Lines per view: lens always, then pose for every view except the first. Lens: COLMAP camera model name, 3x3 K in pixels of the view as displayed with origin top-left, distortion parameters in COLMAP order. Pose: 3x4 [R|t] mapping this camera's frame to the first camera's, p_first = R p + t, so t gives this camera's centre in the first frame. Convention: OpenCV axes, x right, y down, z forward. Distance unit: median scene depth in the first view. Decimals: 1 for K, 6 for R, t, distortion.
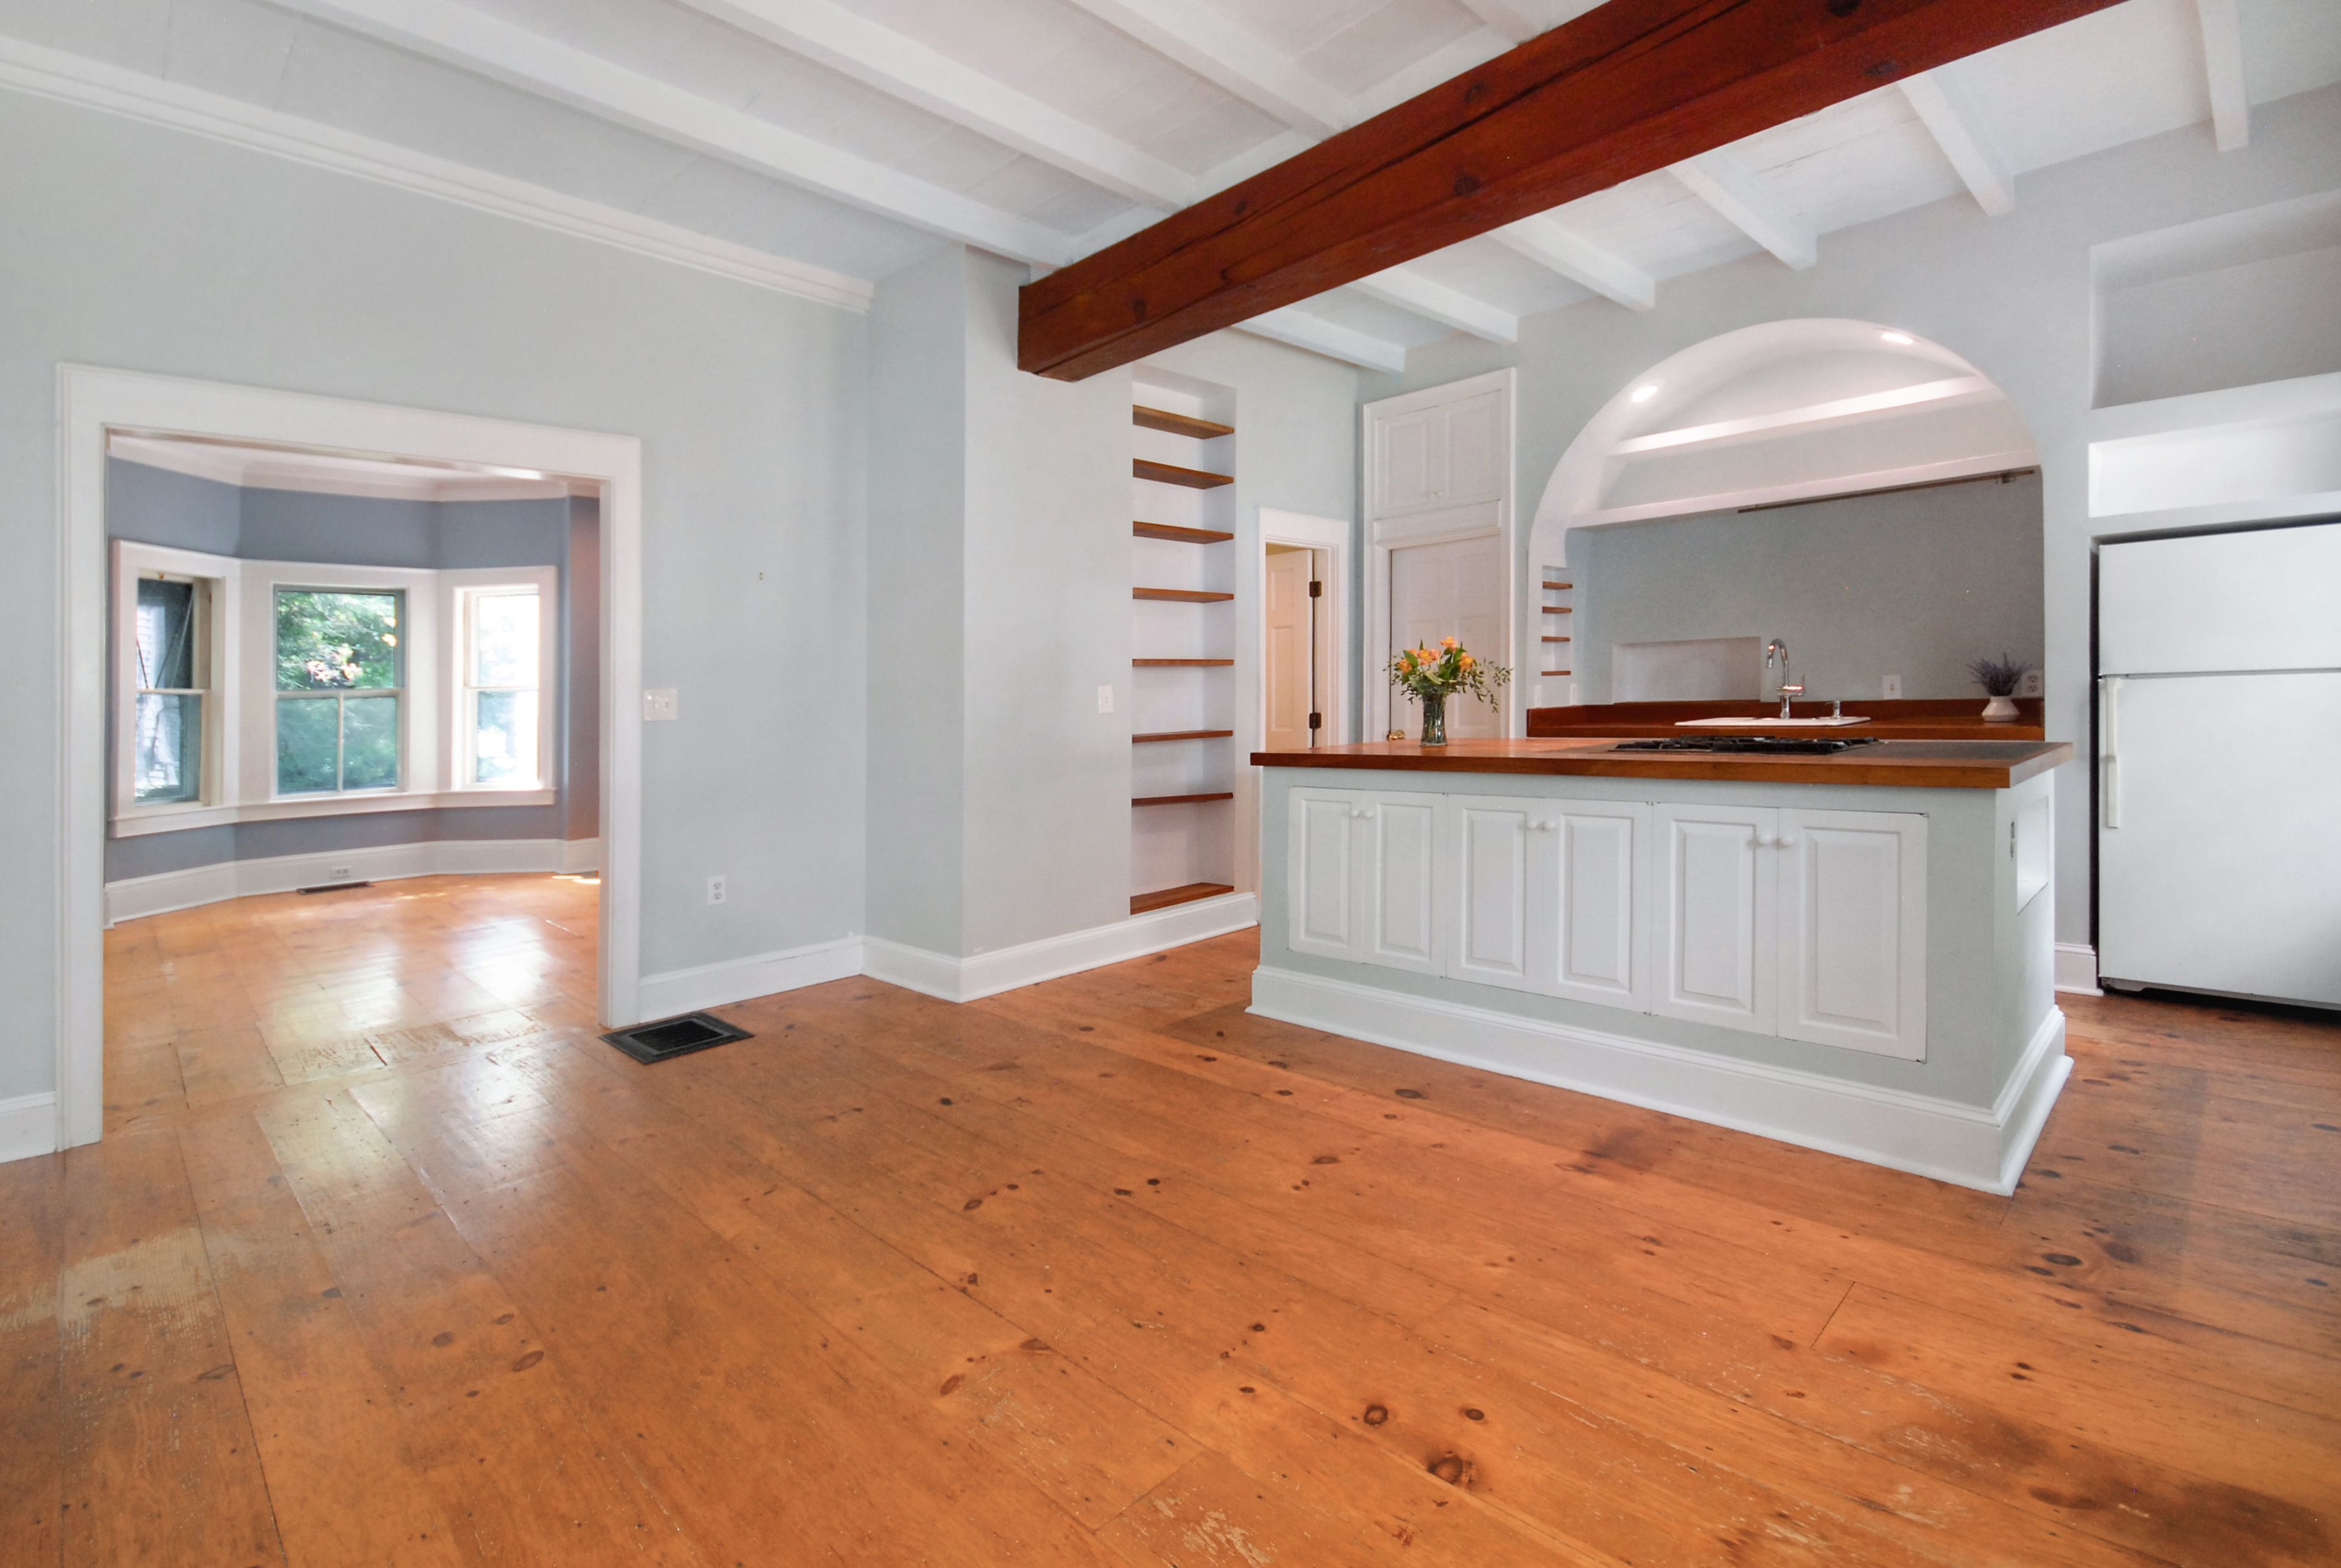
lens RADIAL K [[1080.7, 0, 1151.4], [0, 1080.7, 665.7], [0, 0, 1]] dist [-0.002334, -0.001098]
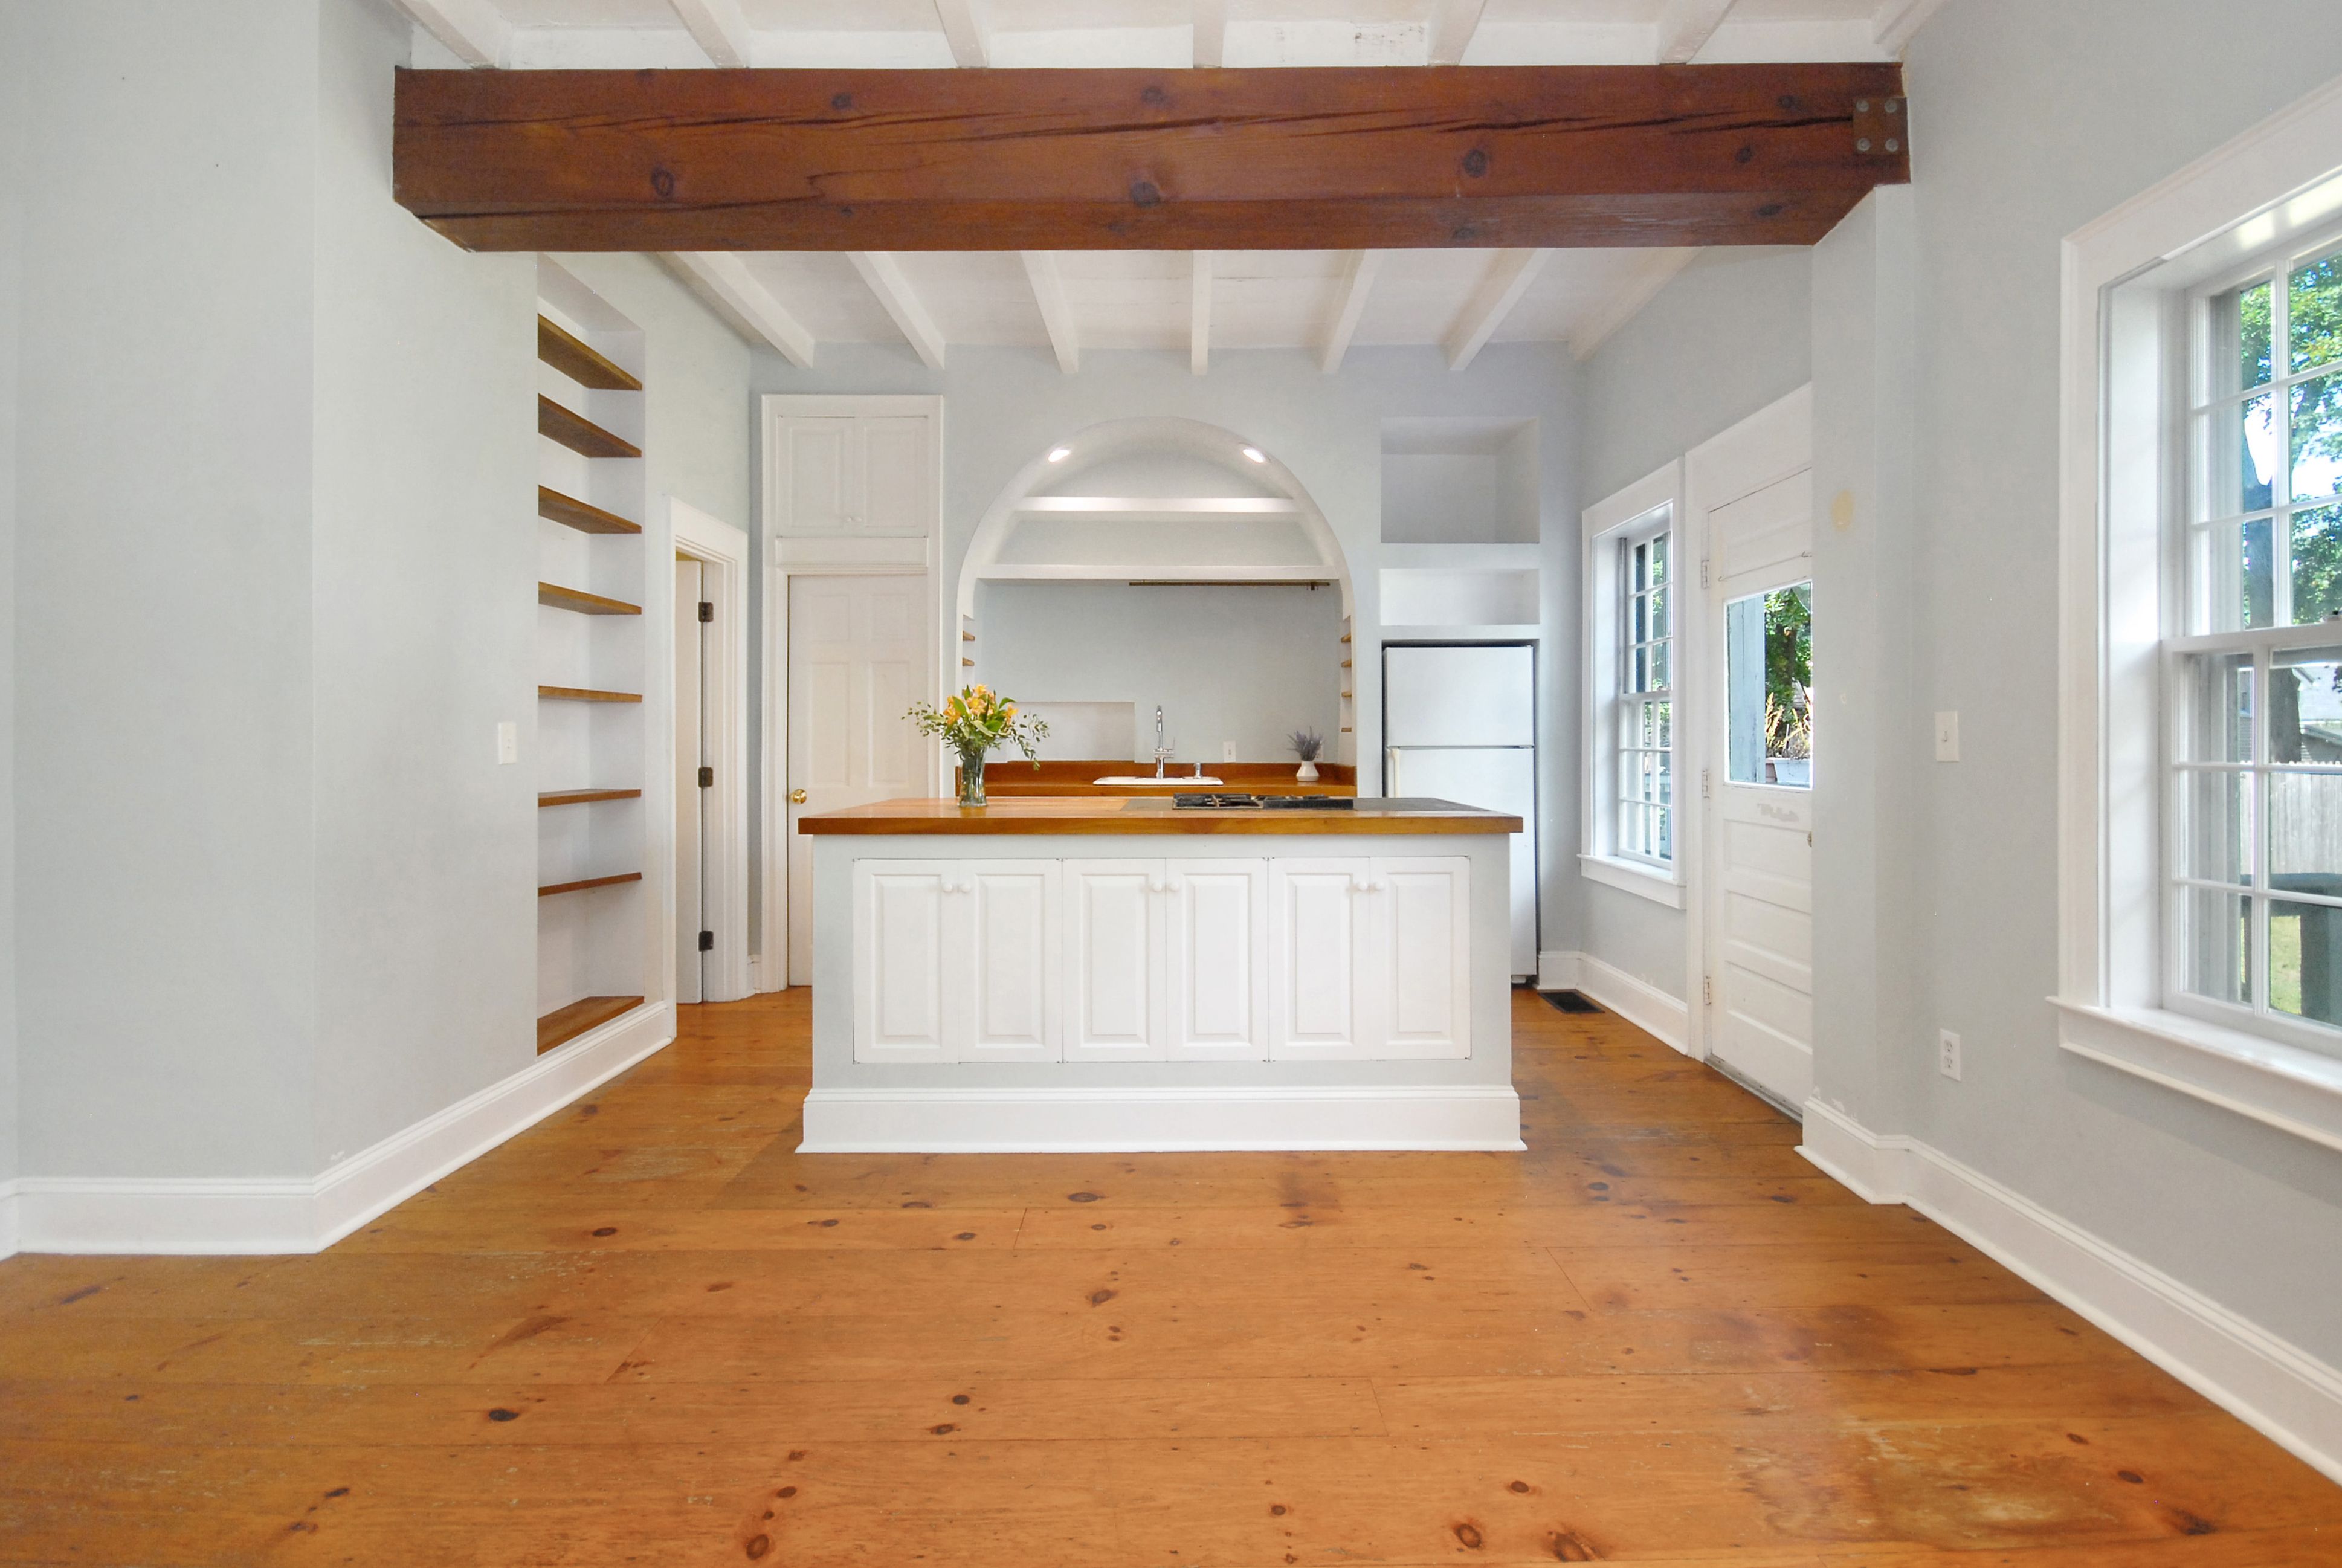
lens RADIAL K [[1134.7, 0, 1149.1], [0, 1134.7, 754.2], [0, 0, 1]] dist [-0.000749, -0.001100]
pose [[0.688884, 0.022387, 0.724525, -0.369330], [-0.042976, 0.999026, 0.009992, 0.018713], [-0.723596, -0.038021, 0.689176, 0.300081]]
